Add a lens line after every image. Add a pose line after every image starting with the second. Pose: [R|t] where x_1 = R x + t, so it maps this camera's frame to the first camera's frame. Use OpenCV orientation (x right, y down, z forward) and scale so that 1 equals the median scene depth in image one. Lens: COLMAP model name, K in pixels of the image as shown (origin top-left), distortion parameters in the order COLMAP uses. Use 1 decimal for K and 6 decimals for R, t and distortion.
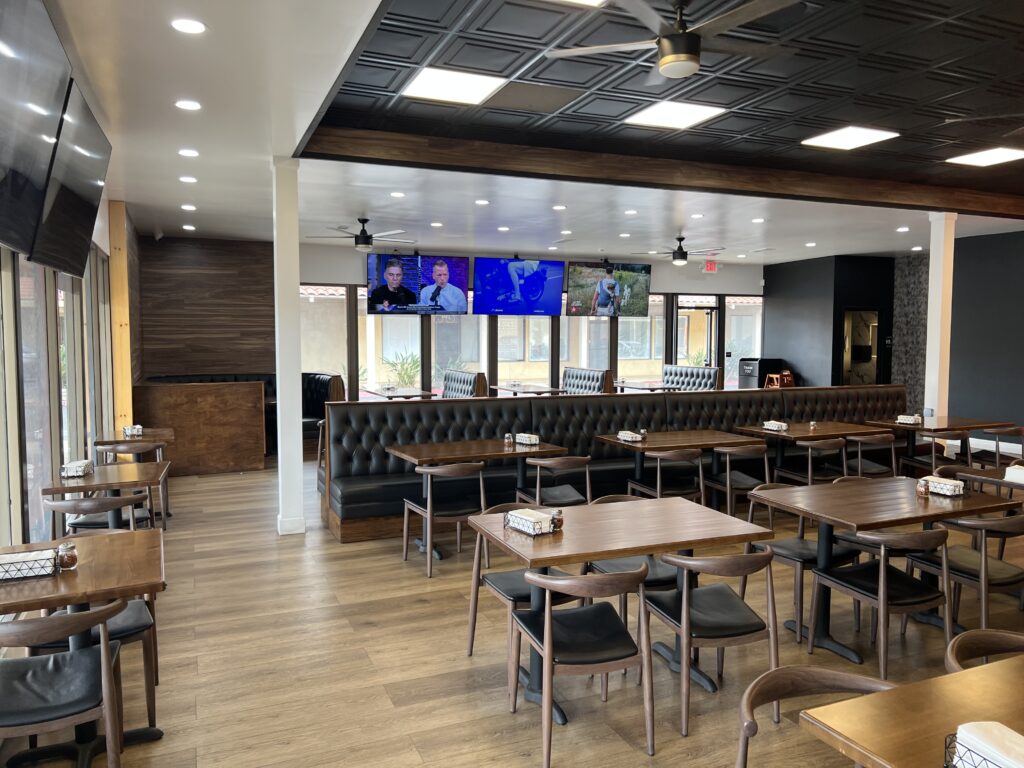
lens RADIAL K [[748.0, 0, 512.0], [0, 748.0, 384.0], [0, 0, 1]] dist [0.003493, -0.001381]
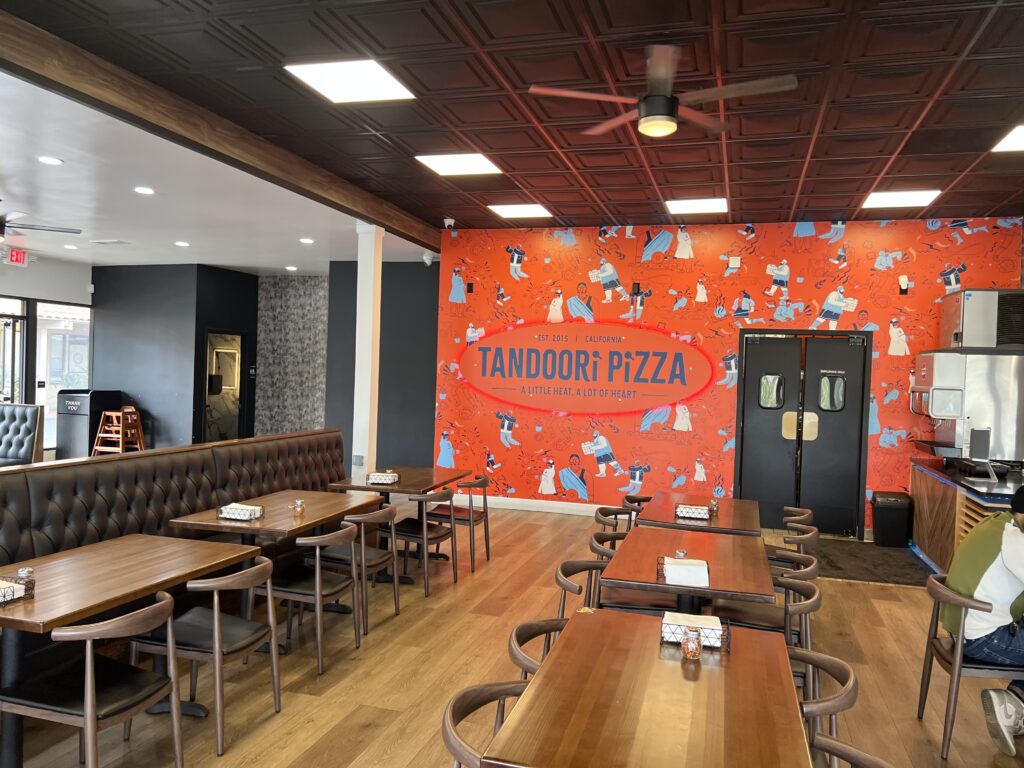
lens RADIAL K [[748.0, 0, 512.0], [0, 748.0, 384.0], [0, 0, 1]] dist [0.003493, -0.001381]
pose [[0.609855, 0.007336, 0.792479, -0.001149], [0.018491, 0.999553, -0.023483, -0.016195], [-0.792297, 0.028975, 0.609447, 0.233164]]
